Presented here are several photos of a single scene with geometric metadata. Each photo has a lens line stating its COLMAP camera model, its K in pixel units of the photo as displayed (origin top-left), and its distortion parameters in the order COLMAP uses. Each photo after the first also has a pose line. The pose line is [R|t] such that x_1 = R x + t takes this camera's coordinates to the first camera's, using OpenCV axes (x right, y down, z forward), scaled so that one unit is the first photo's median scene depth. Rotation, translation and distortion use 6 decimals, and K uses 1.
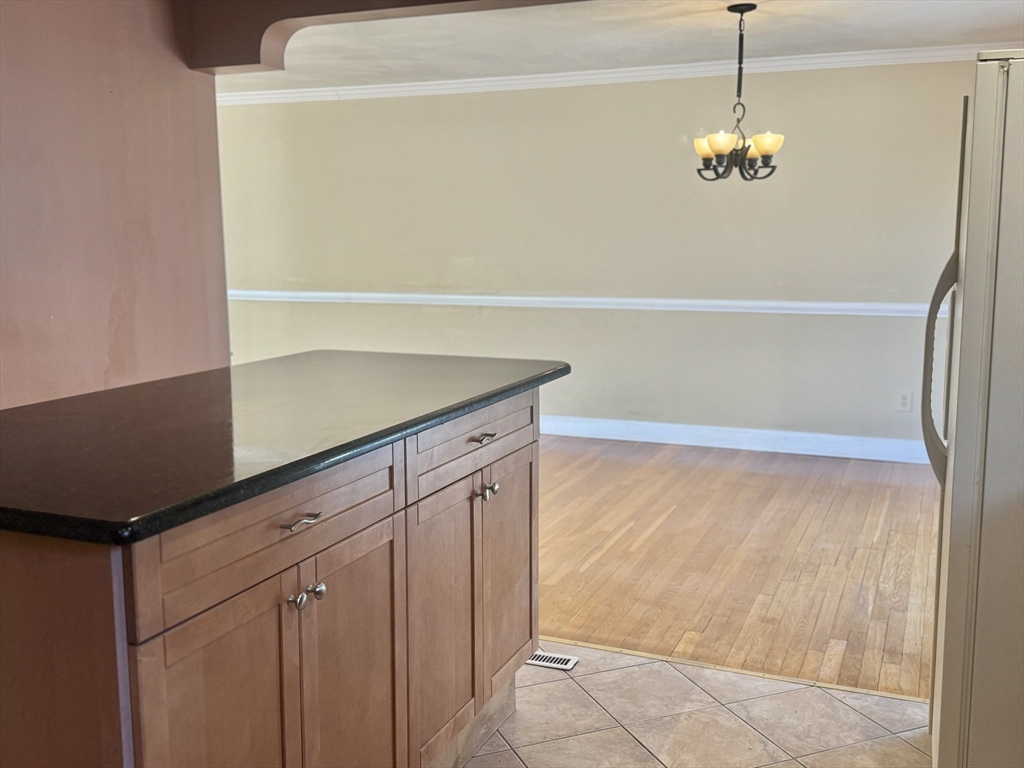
lens RADIAL K [[1024.7, 0, 512.0], [0, 1024.7, 384.0], [0, 0, 1]] dist [0.083927, -0.218756]
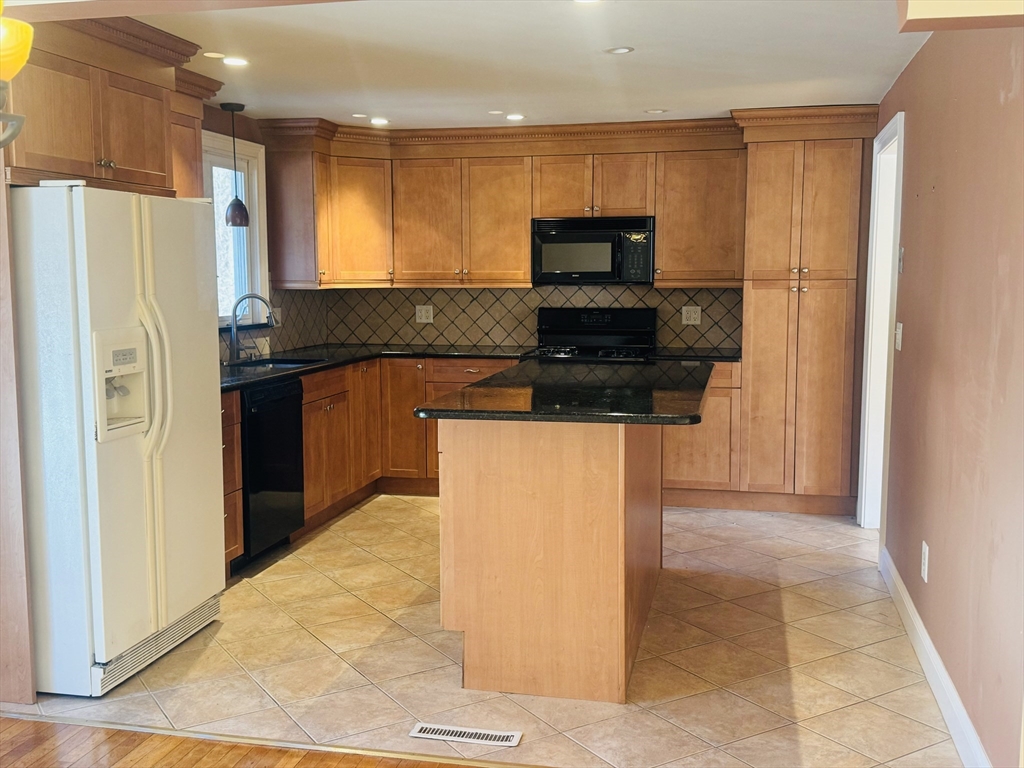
lens RADIAL K [[1024.7, 0, 512.0], [0, 1024.7, 384.0], [0, 0, 1]] dist [0.083927, -0.218756]
pose [[-0.984948, 0.027964, -0.170574, 0.135254], [-0.016723, 0.966781, 0.255059, -0.313043], [0.172040, 0.254072, -0.951761, 1.996847]]
